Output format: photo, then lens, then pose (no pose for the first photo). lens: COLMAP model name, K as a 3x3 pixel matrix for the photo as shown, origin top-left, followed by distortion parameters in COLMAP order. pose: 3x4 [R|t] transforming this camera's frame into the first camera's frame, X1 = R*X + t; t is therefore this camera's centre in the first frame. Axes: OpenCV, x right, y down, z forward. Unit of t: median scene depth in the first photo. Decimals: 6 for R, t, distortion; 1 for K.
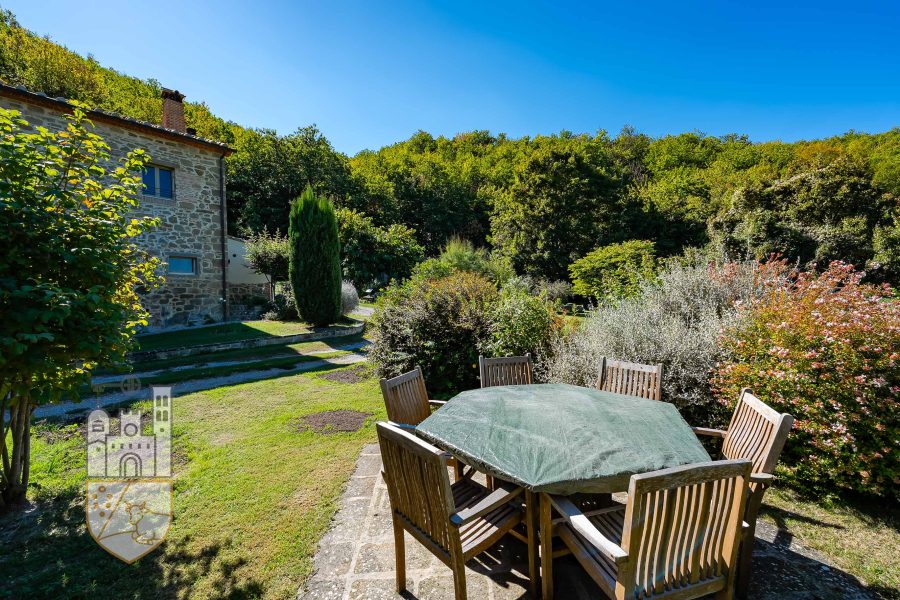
lens RADIAL K [[372.8, 0, 451.7], [0, 372.8, 313.5], [0, 0, 1]] dist [-0.000388, 0.000337]
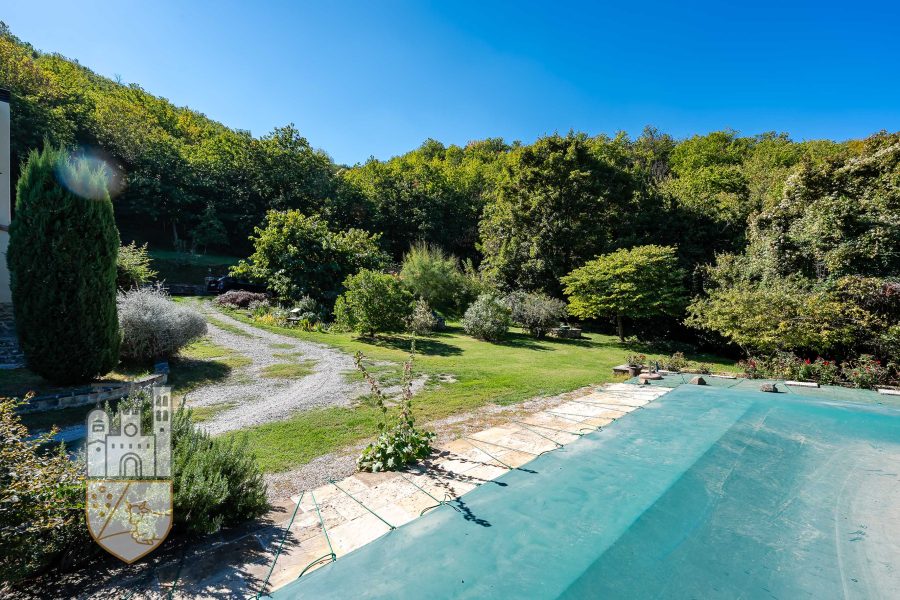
lens RADIAL K [[372.8, 0, 451.7], [0, 372.8, 313.5], [0, 0, 1]] dist [-0.000388, 0.000337]
pose [[0.998188, 0.005491, -0.059926, 0.109698], [-0.007401, 0.999470, -0.031698, -0.023994], [0.059720, 0.032084, 0.997699, 0.178920]]
